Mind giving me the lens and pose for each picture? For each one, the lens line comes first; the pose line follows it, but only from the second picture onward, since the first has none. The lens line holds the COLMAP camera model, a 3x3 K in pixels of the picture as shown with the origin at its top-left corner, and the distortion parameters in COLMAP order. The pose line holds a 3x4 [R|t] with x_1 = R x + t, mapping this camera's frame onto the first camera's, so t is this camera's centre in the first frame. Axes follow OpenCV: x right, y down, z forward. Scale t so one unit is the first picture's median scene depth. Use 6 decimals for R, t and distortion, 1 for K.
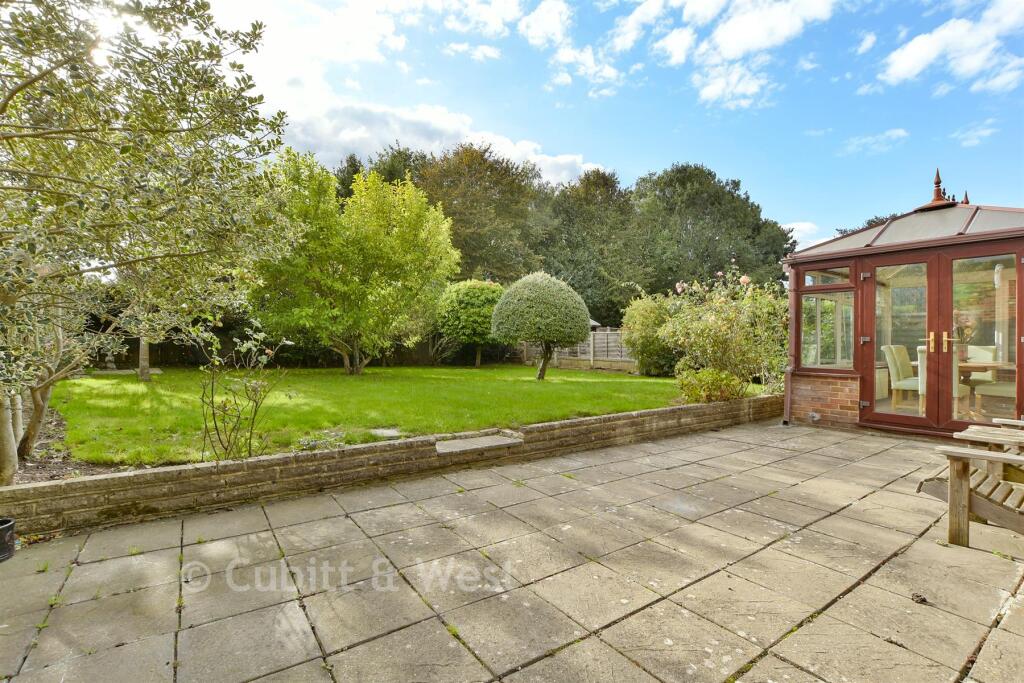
lens RADIAL K [[454.6, 0, 509.3], [0, 454.6, 341.7], [0, 0, 1]] dist [0.015508, 0.000082]
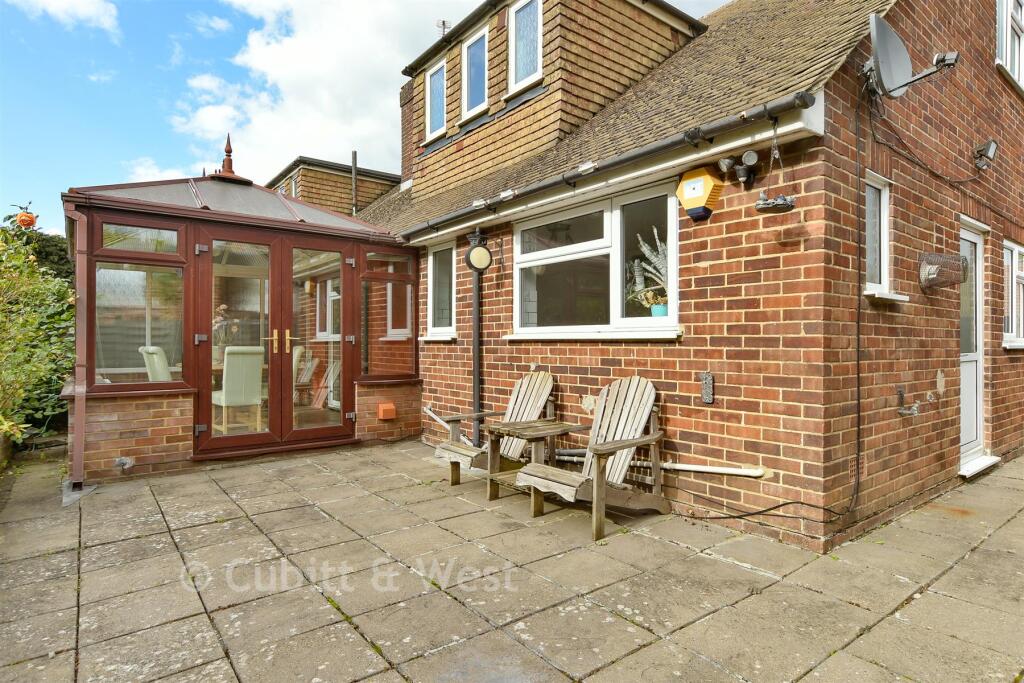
lens RADIAL K [[565.7, 0, 512.9], [0, 565.7, 342.8], [0, 0, 1]] dist [0.002019, 0.000050]
pose [[-0.038060, -0.001928, 0.999274, -0.133363], [0.001274, 0.999997, 0.001978, 0.001423], [-0.999275, 0.001348, -0.038057, 0.605487]]
